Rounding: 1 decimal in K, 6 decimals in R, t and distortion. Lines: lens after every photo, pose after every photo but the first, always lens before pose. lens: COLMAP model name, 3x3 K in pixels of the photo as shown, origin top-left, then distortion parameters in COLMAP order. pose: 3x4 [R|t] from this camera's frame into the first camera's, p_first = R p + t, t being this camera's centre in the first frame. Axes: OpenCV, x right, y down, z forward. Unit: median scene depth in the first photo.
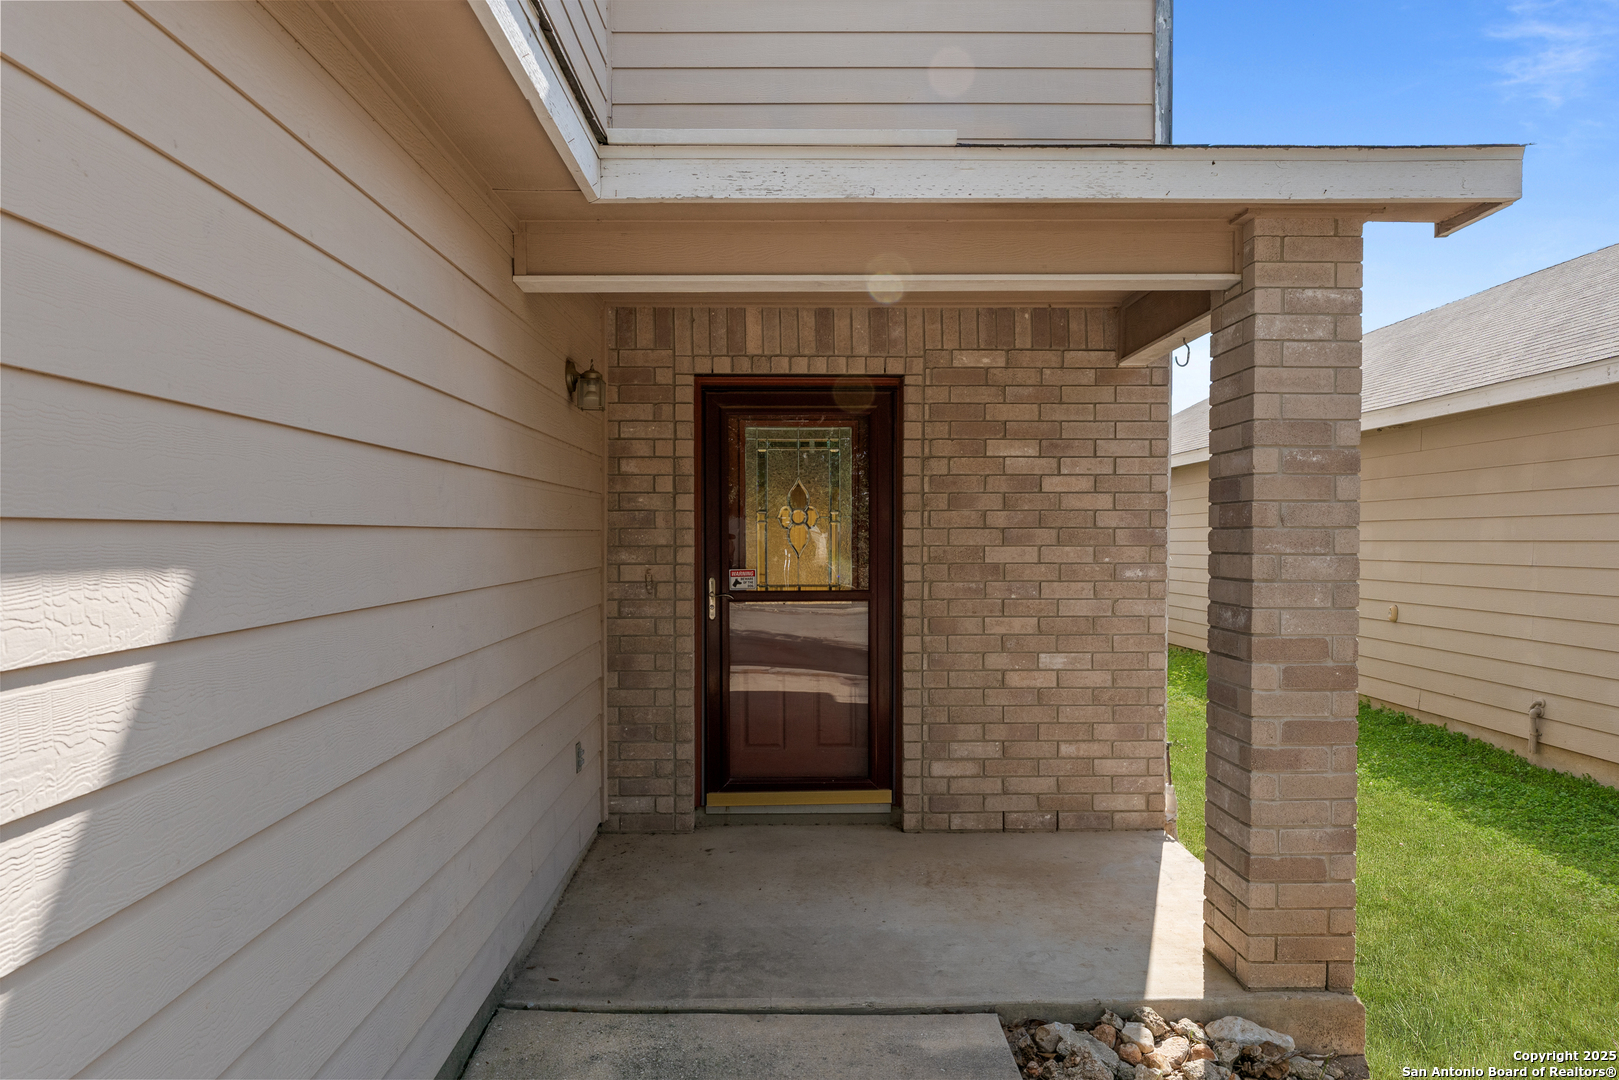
lens RADIAL K [[1003.5, 0, 810.1], [0, 1003.5, 545.5], [0, 0, 1]] dist [0.001702, -0.000762]
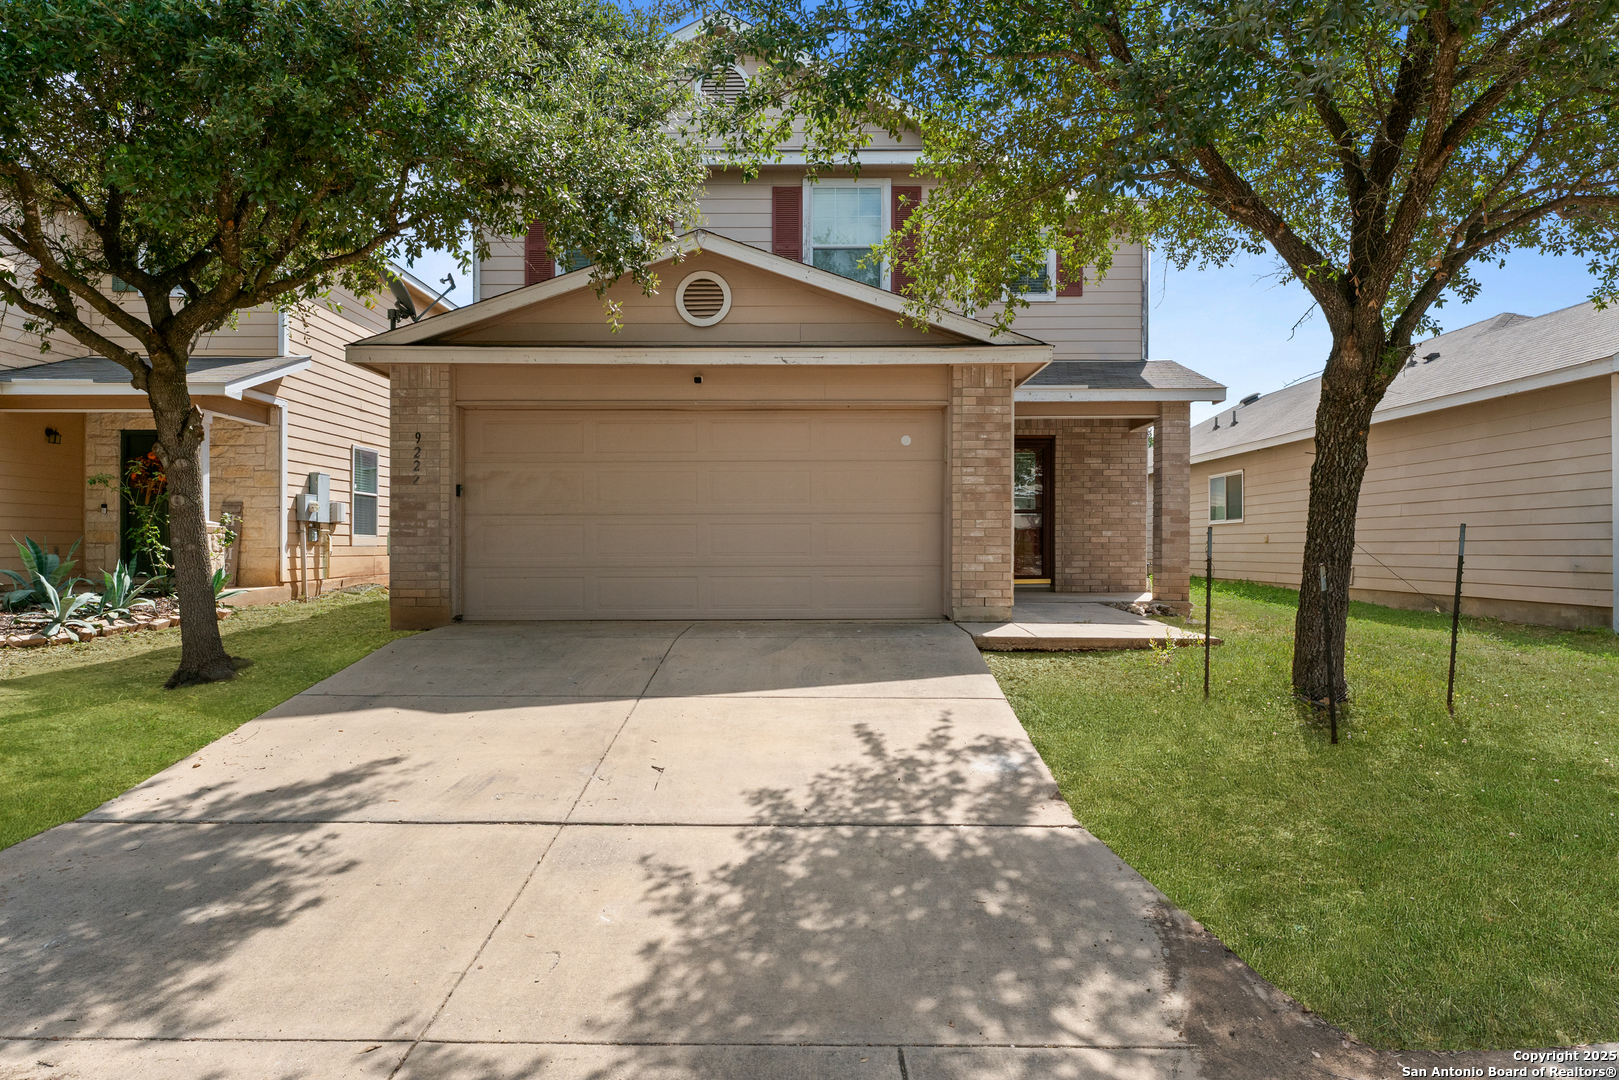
lens RADIAL K [[1003.5, 0, 806.0], [0, 1003.5, 538.5], [0, 0, 1]] dist [0.001702, -0.000762]
pose [[0.999591, 0.001592, -0.028567, -0.546634], [-0.001993, 0.999900, -0.014018, 0.172231], [0.028542, 0.014069, 0.999494, -1.929590]]
